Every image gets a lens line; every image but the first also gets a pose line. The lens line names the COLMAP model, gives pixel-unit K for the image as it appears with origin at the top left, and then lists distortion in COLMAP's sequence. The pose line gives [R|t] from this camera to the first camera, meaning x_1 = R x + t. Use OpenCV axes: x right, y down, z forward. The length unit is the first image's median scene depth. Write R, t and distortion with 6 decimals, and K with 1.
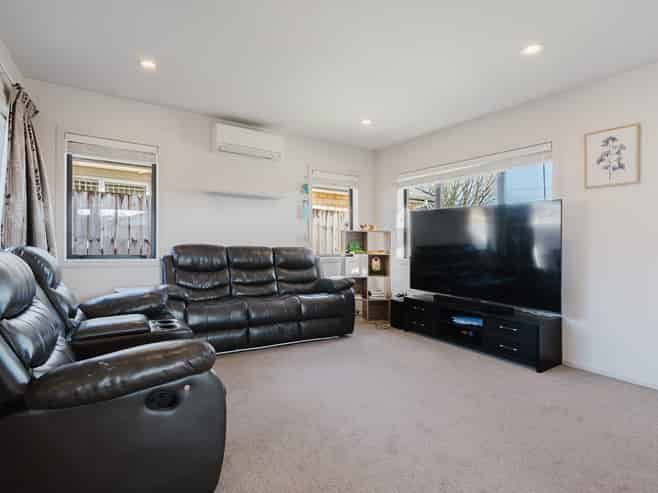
lens RADIAL K [[351.6, 0, 332.7], [0, 351.6, 232.7], [0, 0, 1]] dist [0.001411, -0.000096]
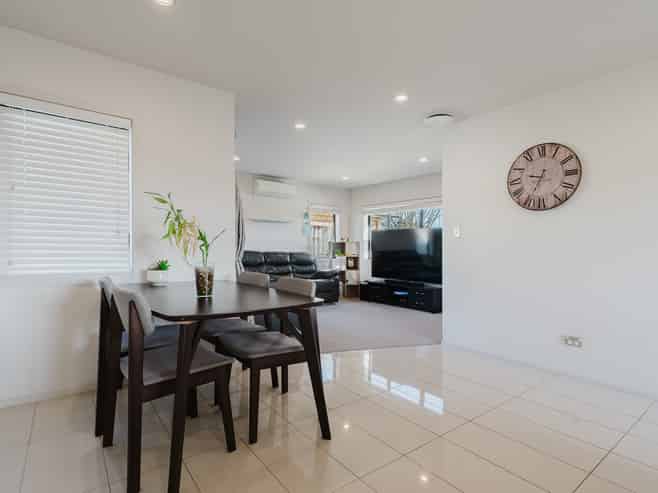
lens RADIAL K [[337.5, 0, 326.9], [0, 337.5, 229.2], [0, 0, 1]] dist [0.000320, -0.000046]
pose [[0.998178, -0.000048, 0.060344, -0.087874], [0.001927, 0.999515, -0.031083, -0.017353], [-0.060313, 0.031142, 0.997694, -0.592922]]
